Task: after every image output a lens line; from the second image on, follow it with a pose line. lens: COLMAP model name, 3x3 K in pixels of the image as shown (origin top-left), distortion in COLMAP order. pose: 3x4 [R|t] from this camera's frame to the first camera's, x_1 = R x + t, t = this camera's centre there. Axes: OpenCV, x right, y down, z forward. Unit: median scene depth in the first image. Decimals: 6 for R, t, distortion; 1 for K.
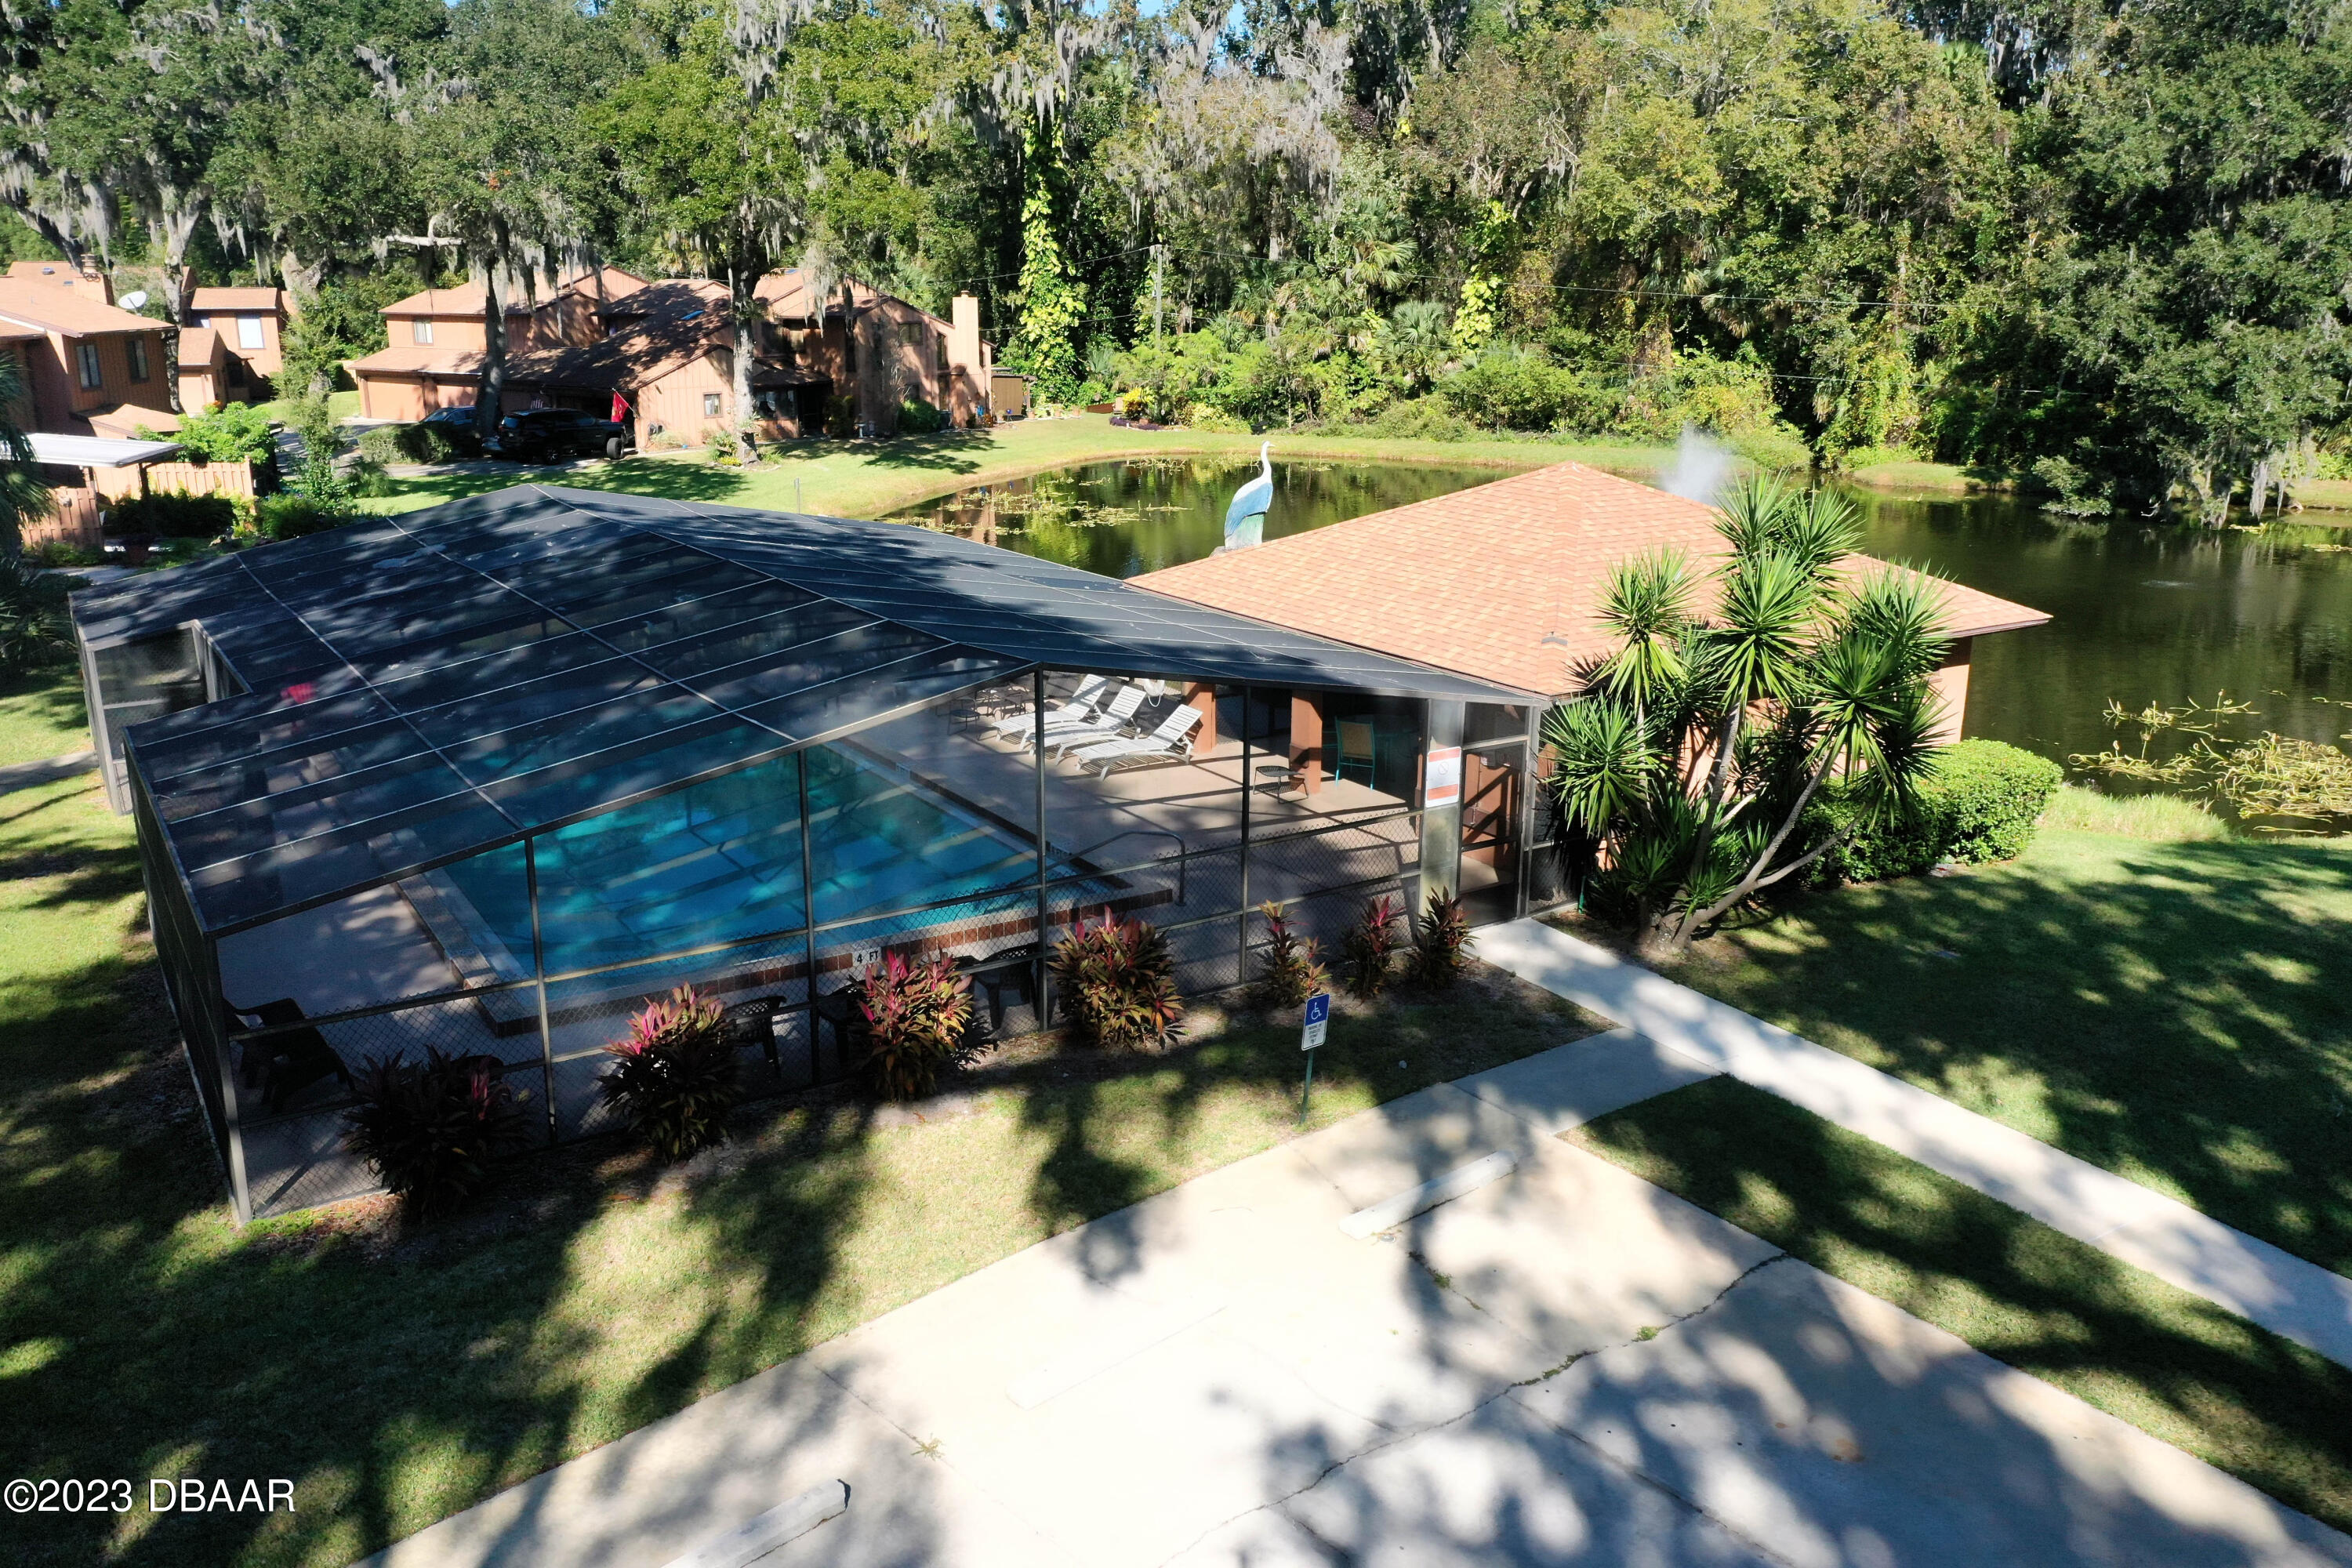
lens RADIAL K [[1855.9, 0, 1176.0], [0, 1855.9, 784.0], [0, 0, 1]] dist [0.009944, 0.005848]
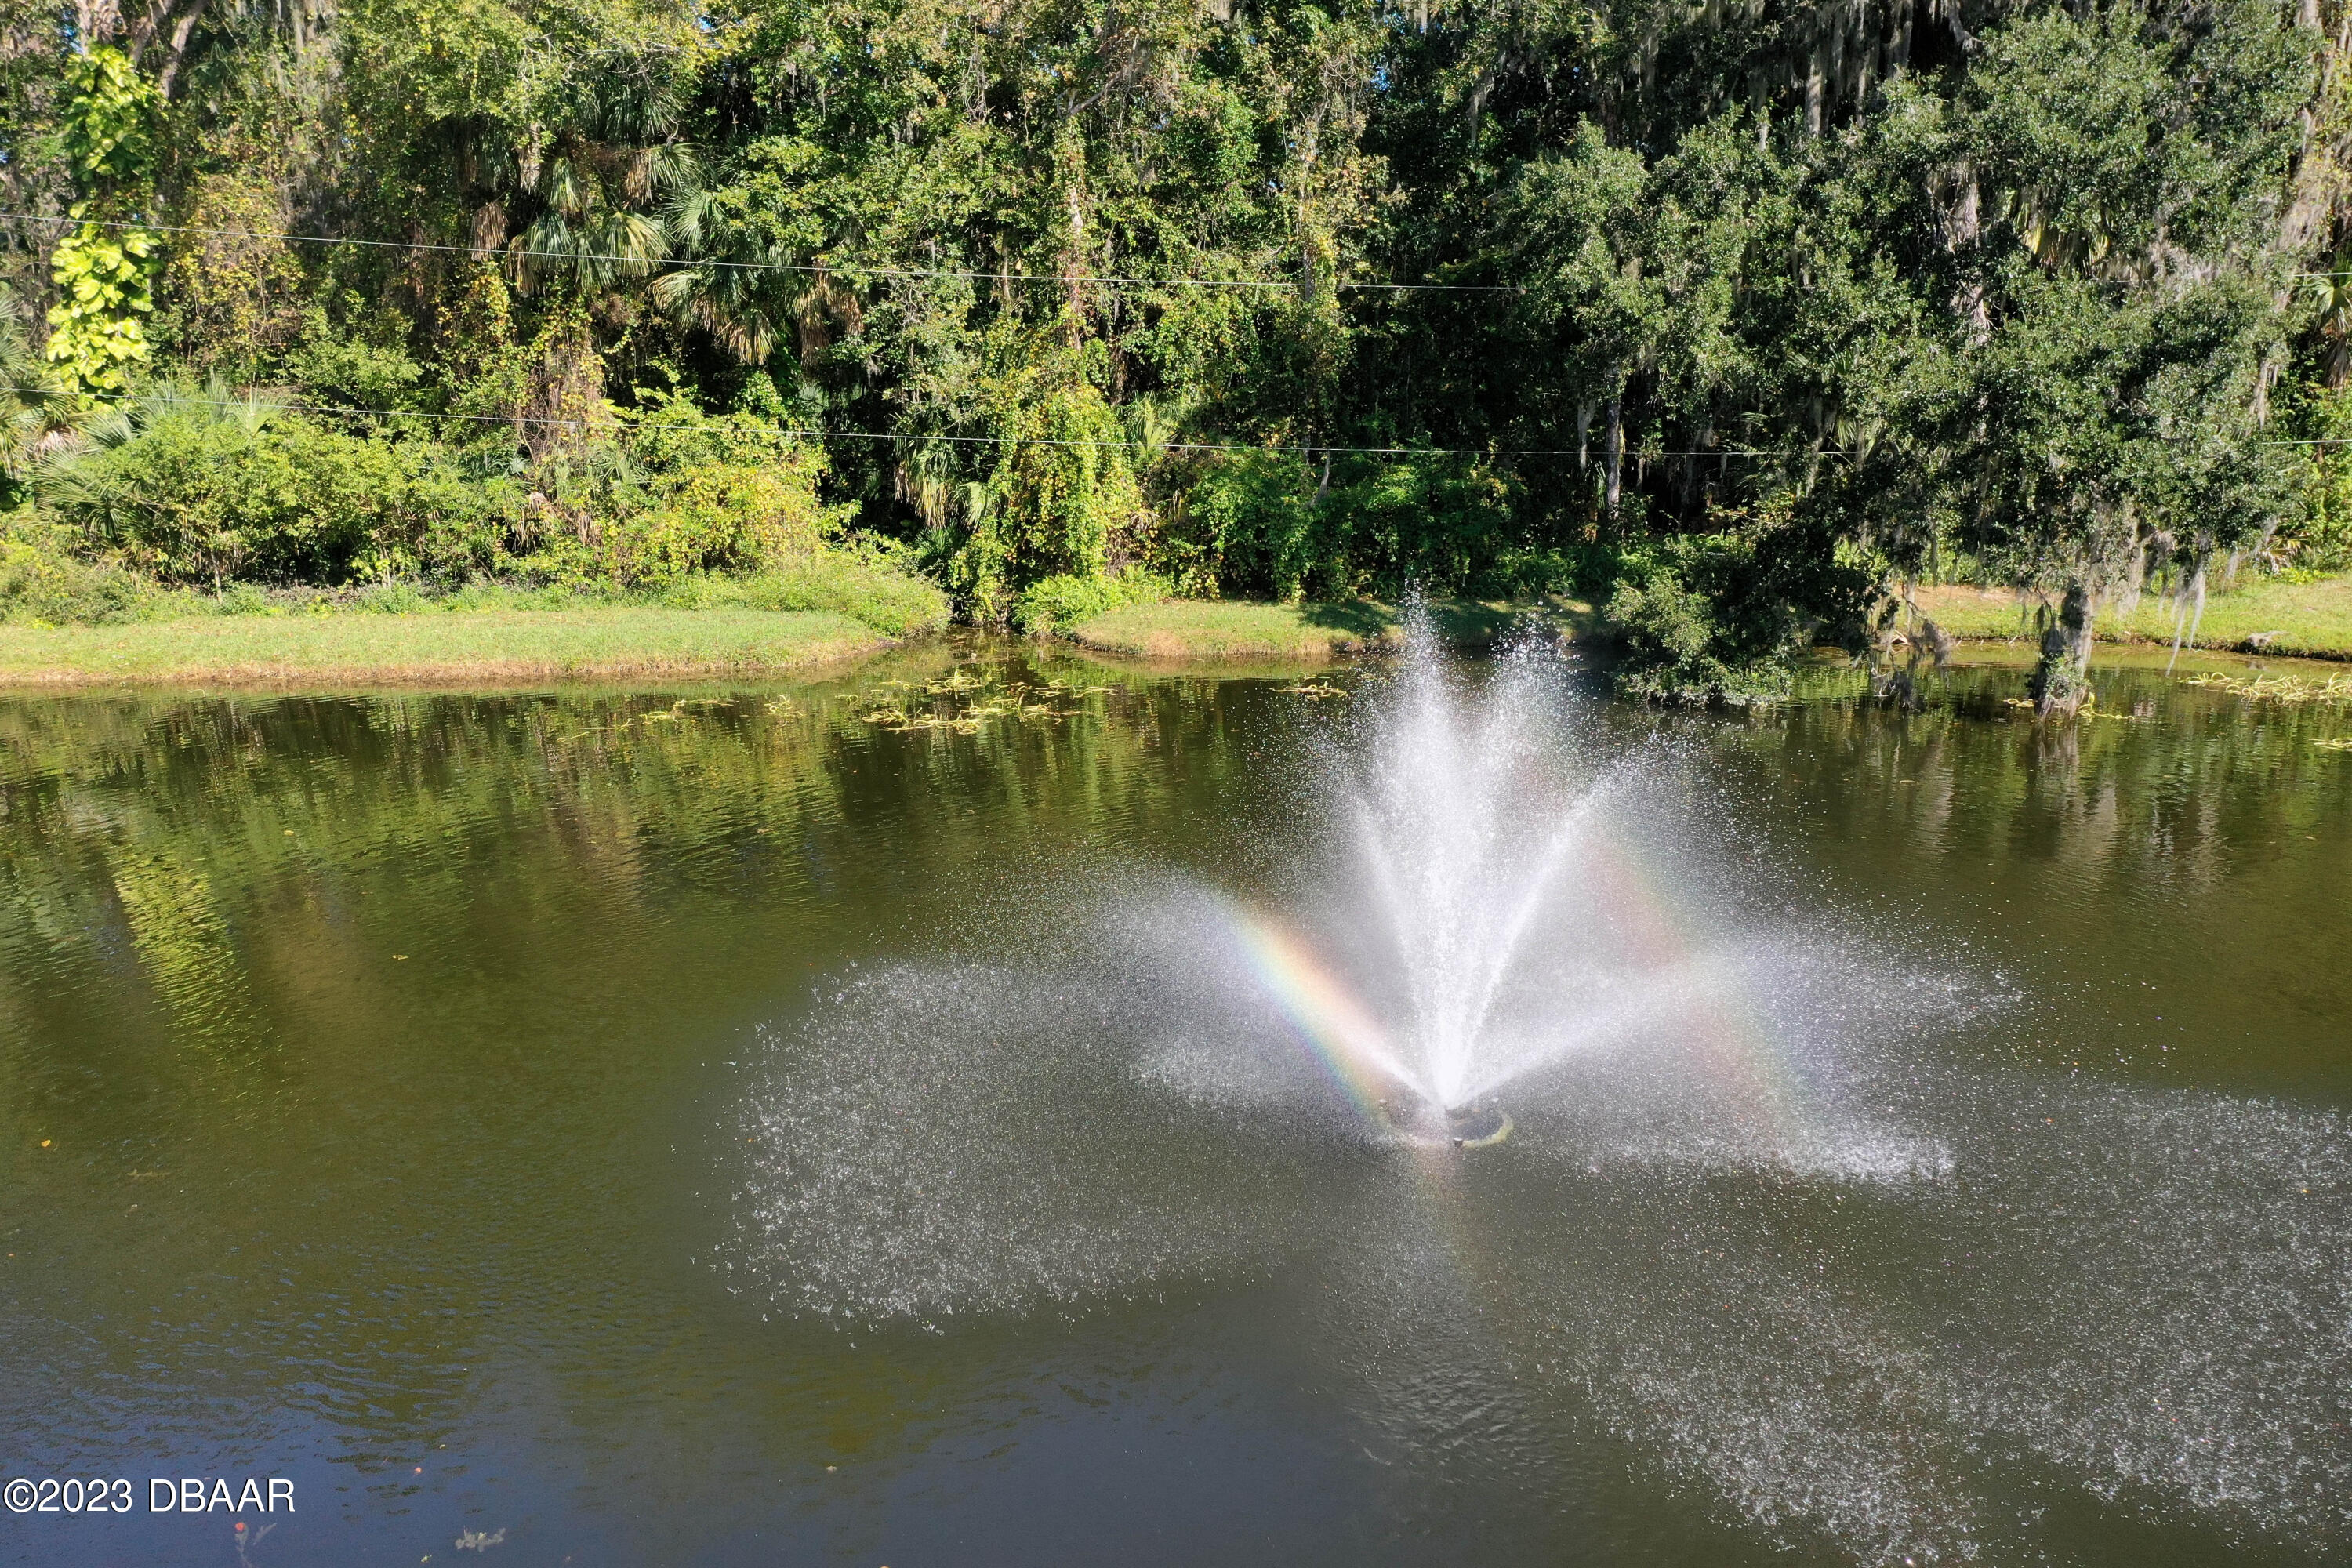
lens RADIAL K [[1855.9, 0, 1176.0], [0, 1855.9, 784.0], [0, 0, 1]] dist [0.009944, 0.005848]
pose [[0.767606, -0.140319, 0.625373, 0.072736], [0.170684, 0.985258, 0.011565, -0.118596], [-0.617776, 0.097864, 0.780240, 0.561022]]
